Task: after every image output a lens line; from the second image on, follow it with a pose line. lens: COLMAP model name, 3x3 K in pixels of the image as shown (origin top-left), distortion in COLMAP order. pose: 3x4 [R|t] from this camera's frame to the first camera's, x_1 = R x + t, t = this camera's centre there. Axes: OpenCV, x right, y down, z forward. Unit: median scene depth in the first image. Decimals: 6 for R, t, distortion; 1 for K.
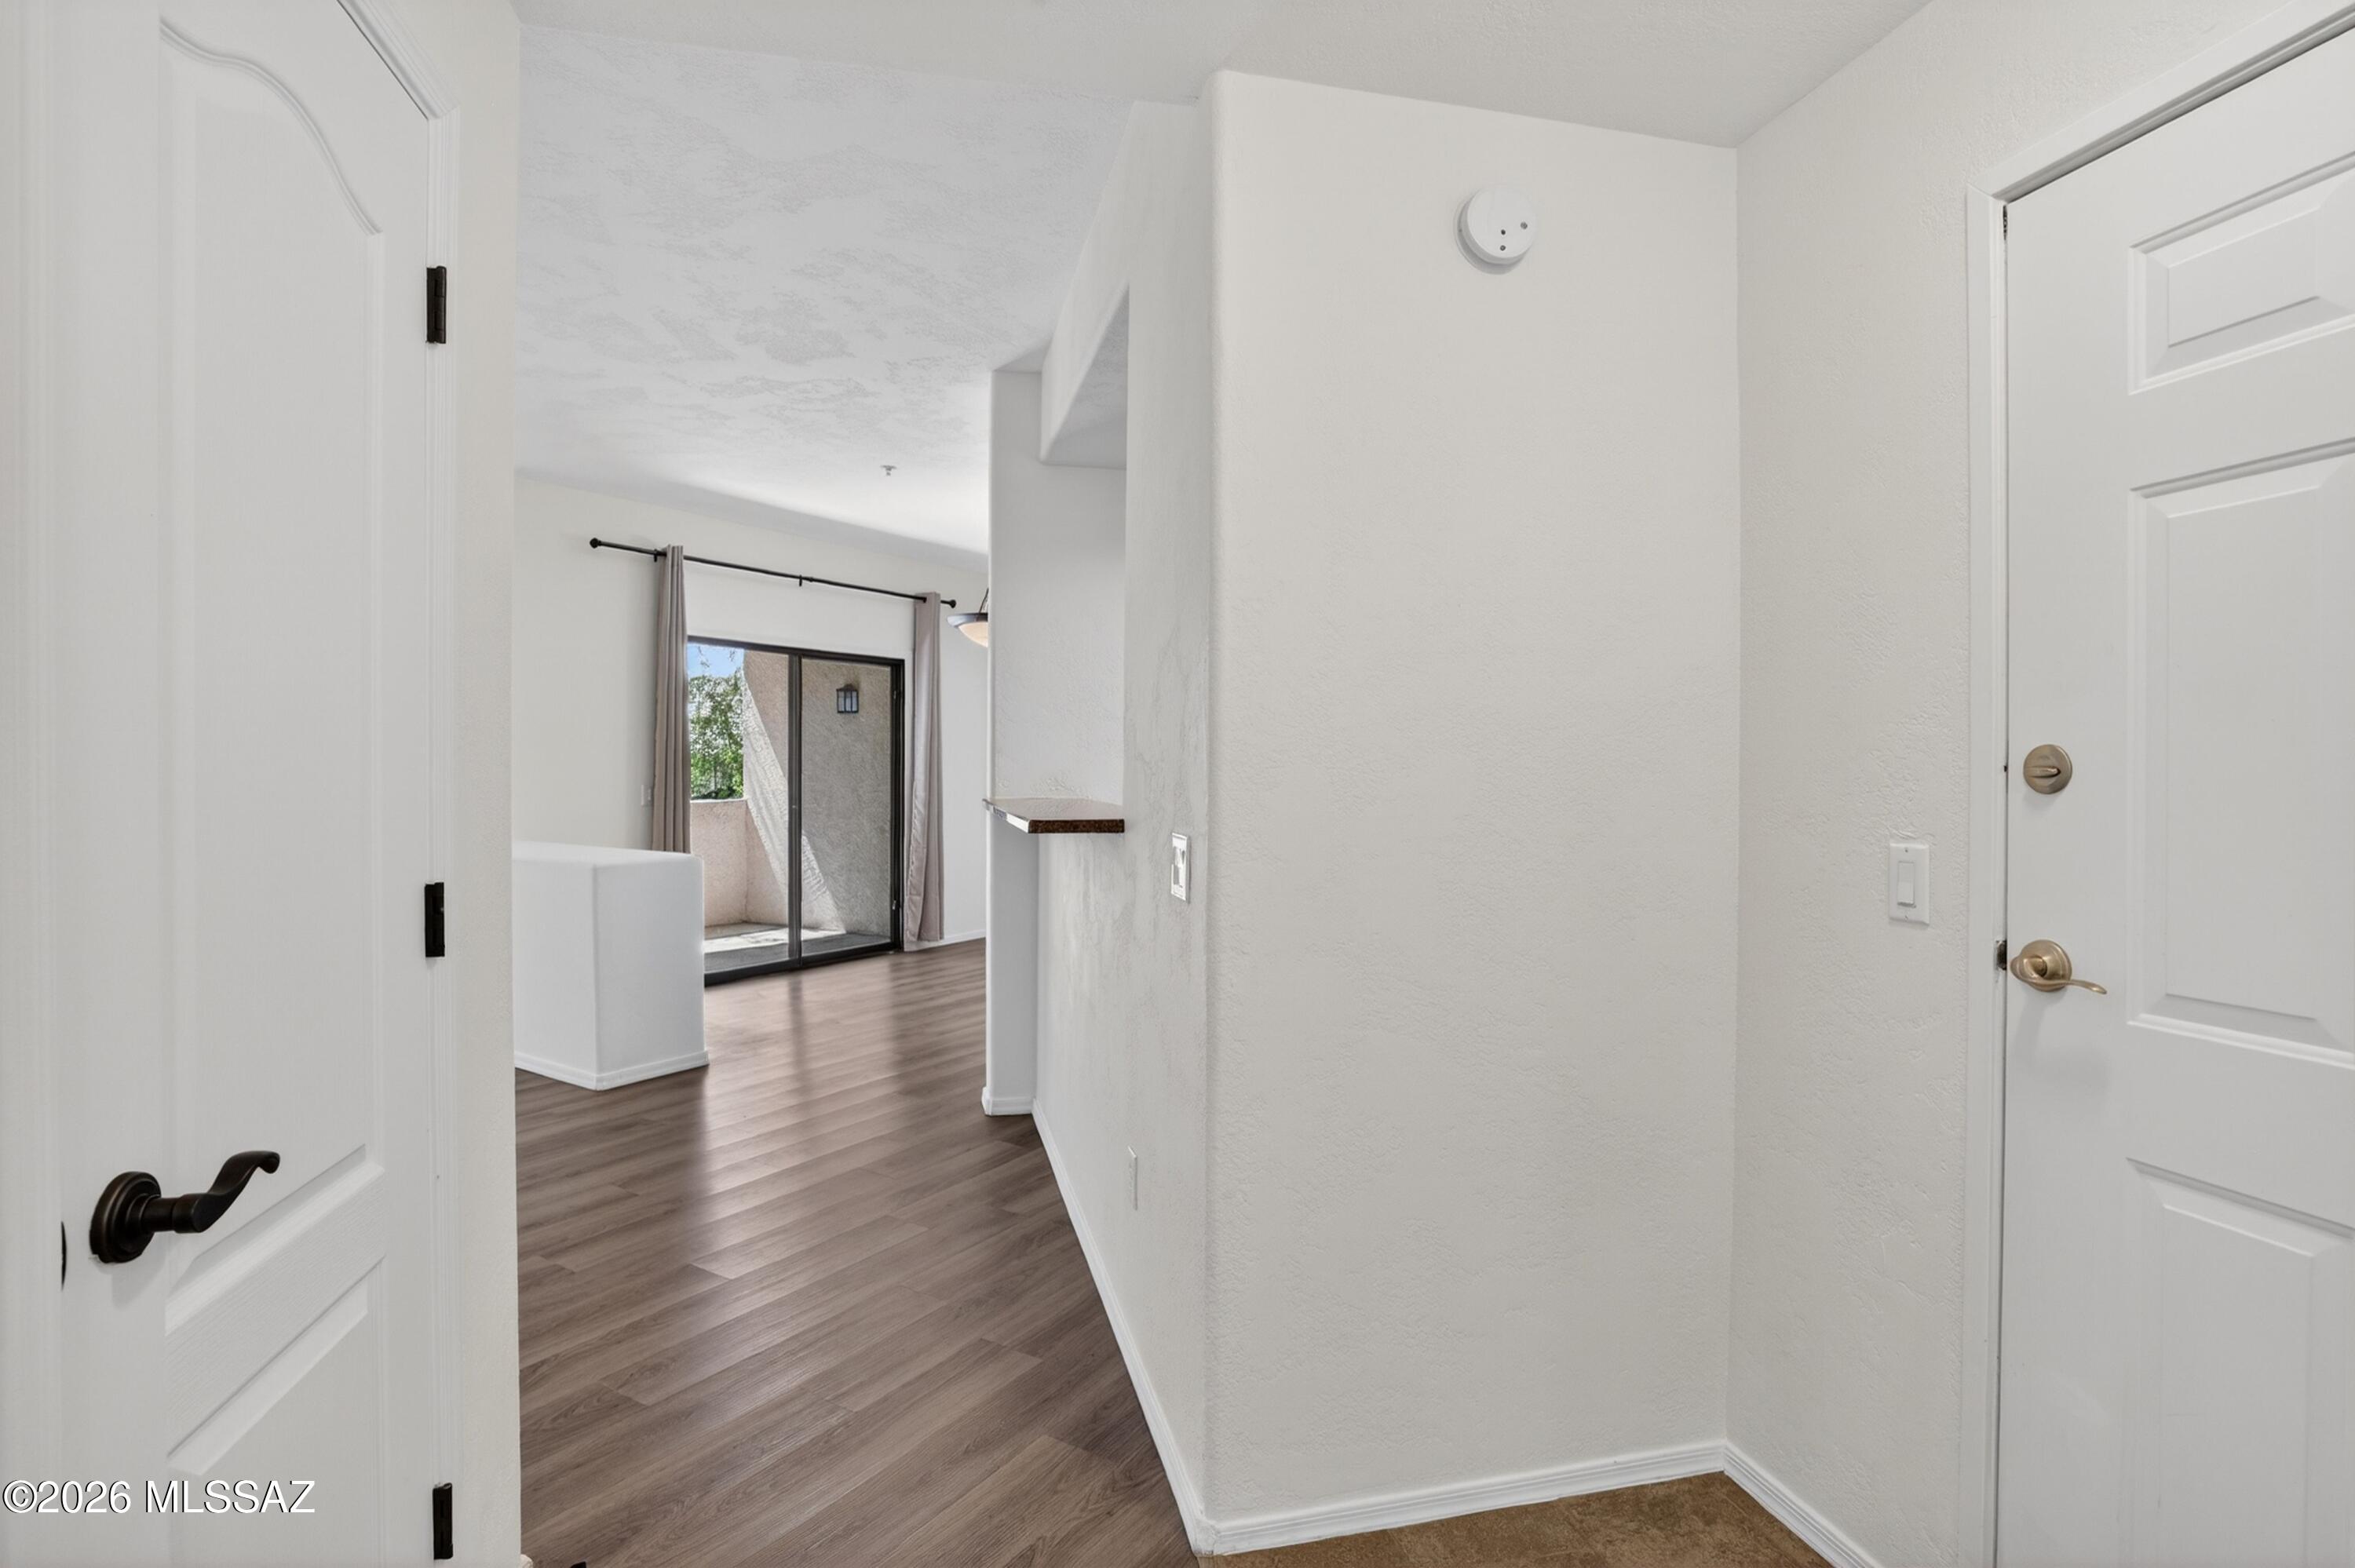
lens RADIAL K [[1187.4, 0, 1172.6], [0, 1187.4, 774.6], [0, 0, 1]] dist [-0.066480, 0.026338]
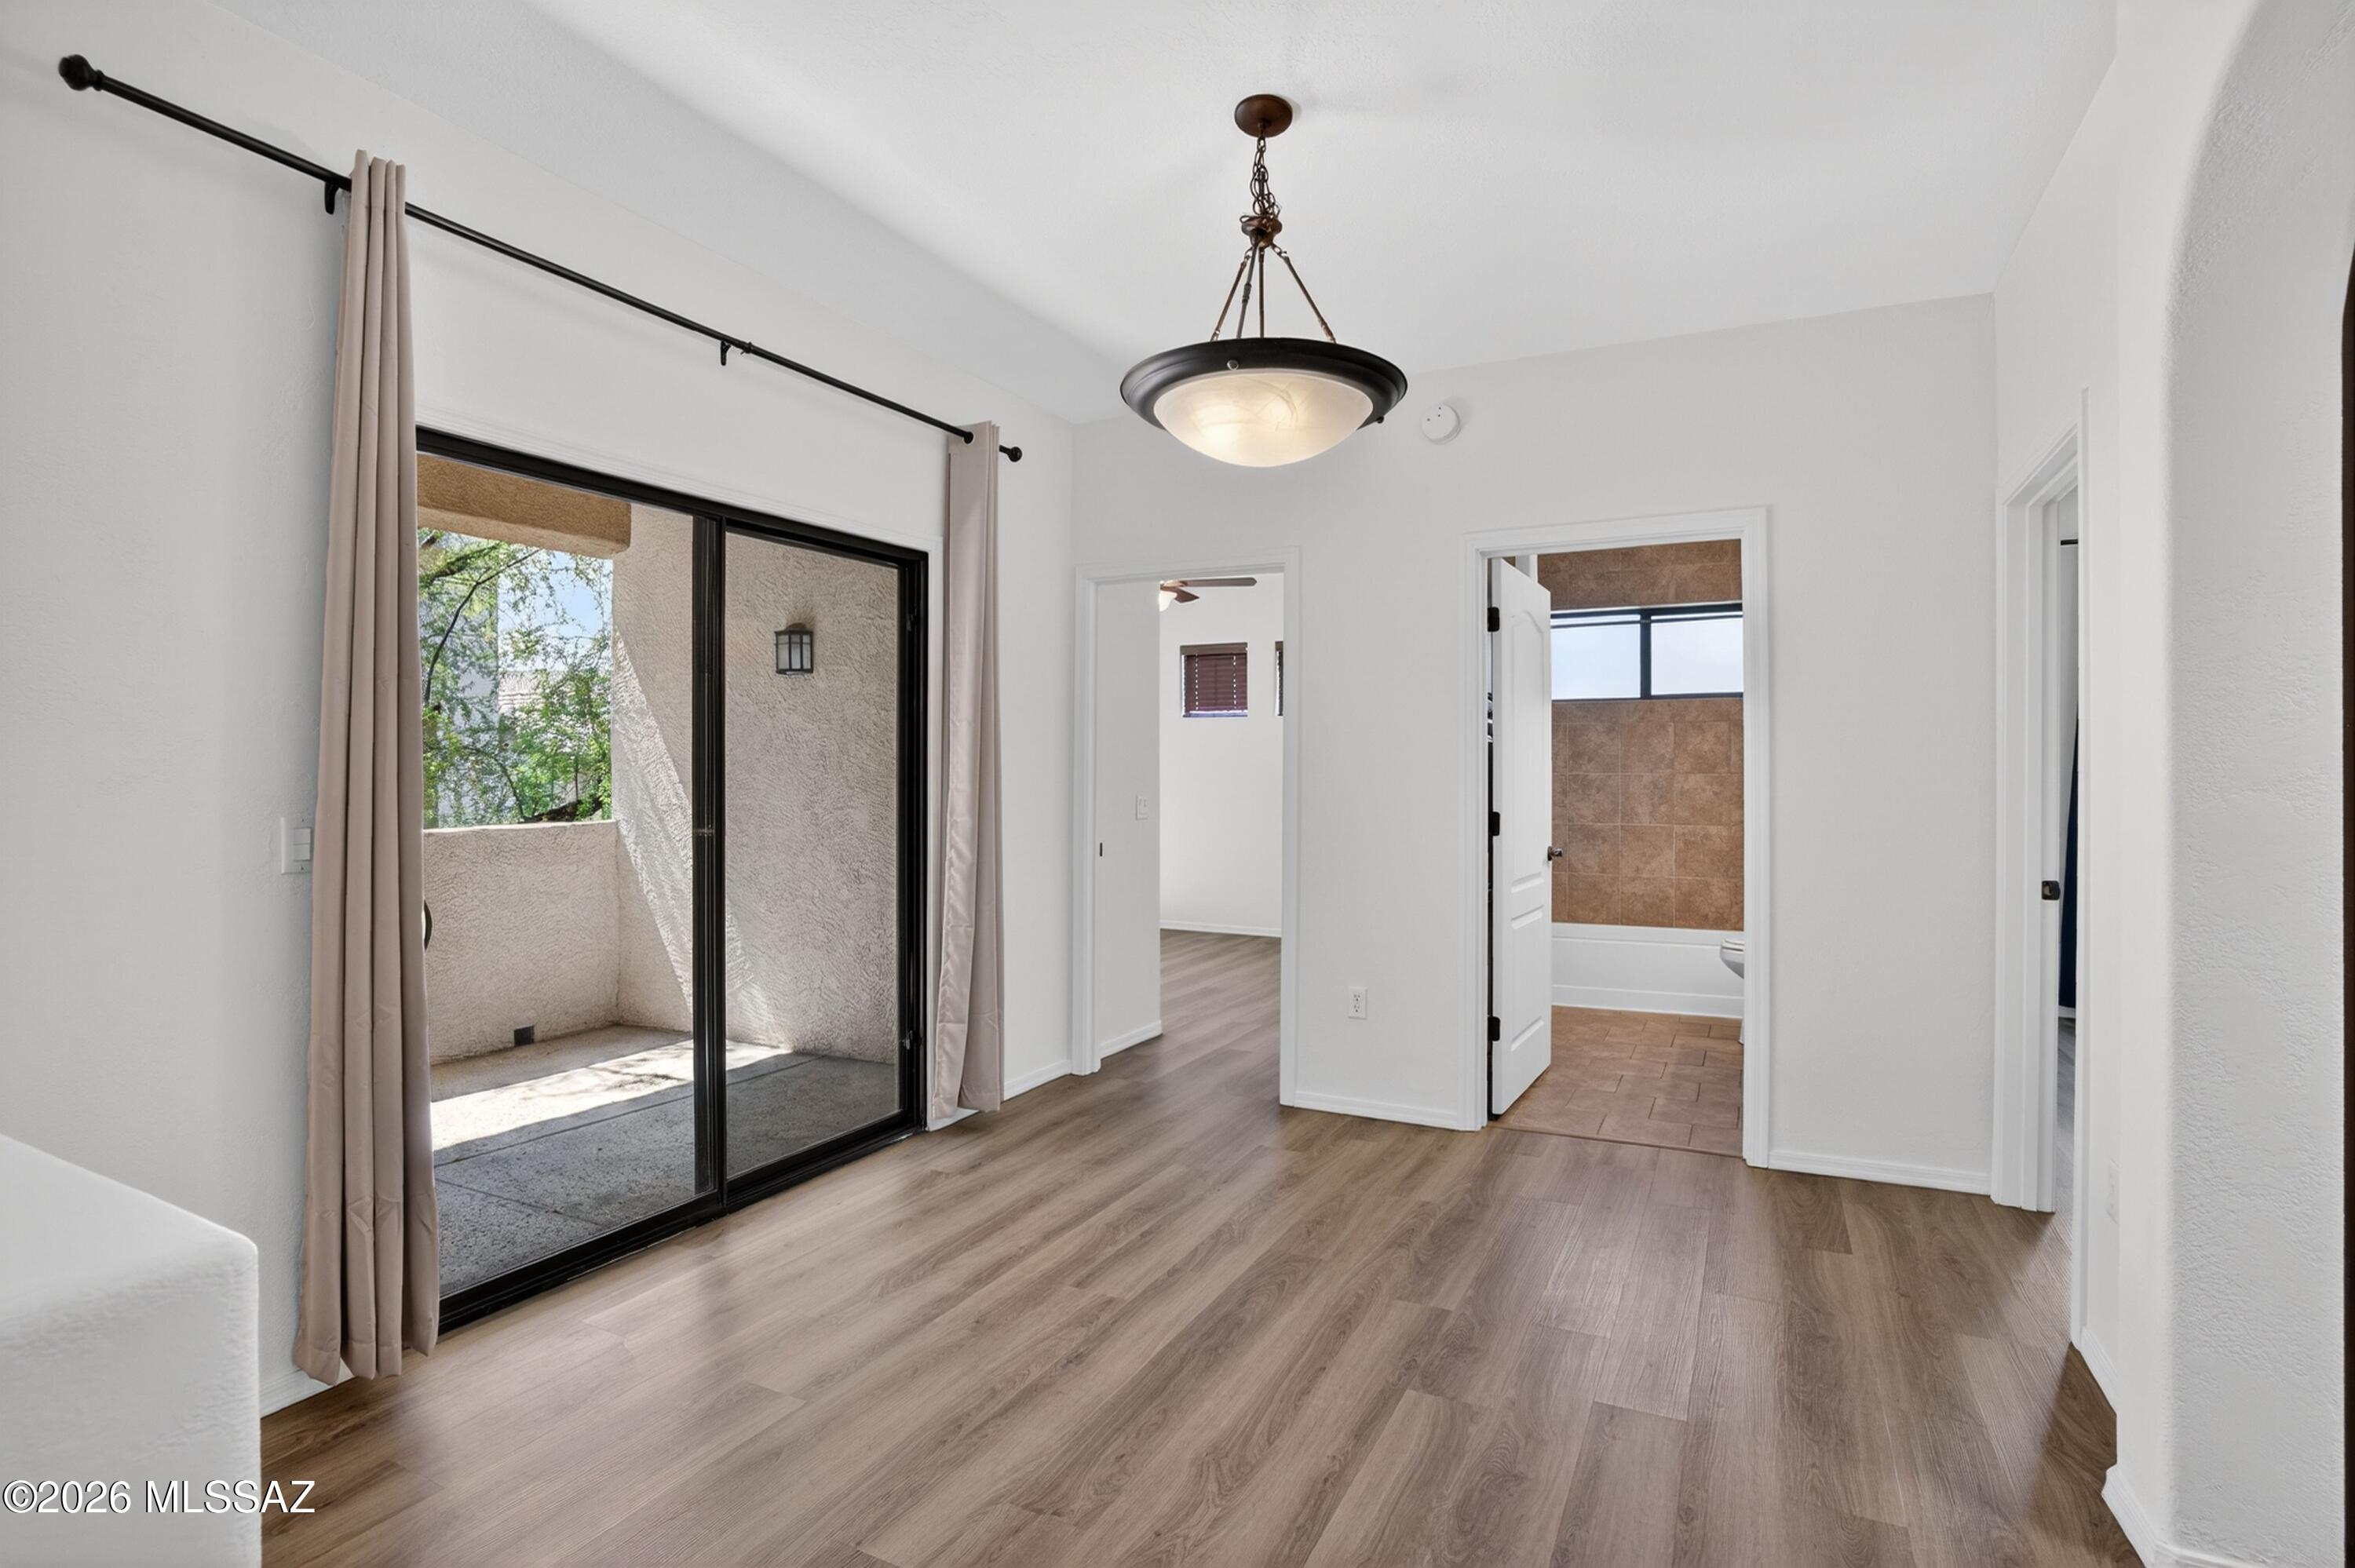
lens RADIAL K [[1165.4, 0, 1177.2], [0, 1165.4, 772.7], [0, 0, 1]] dist [-0.071178, 0.032784]
pose [[0.995849, -0.001742, 0.091001, -0.232528], [0.001715, 0.999998, 0.000366, -0.005919], [-0.091001, -0.000208, 0.995851, 0.697680]]
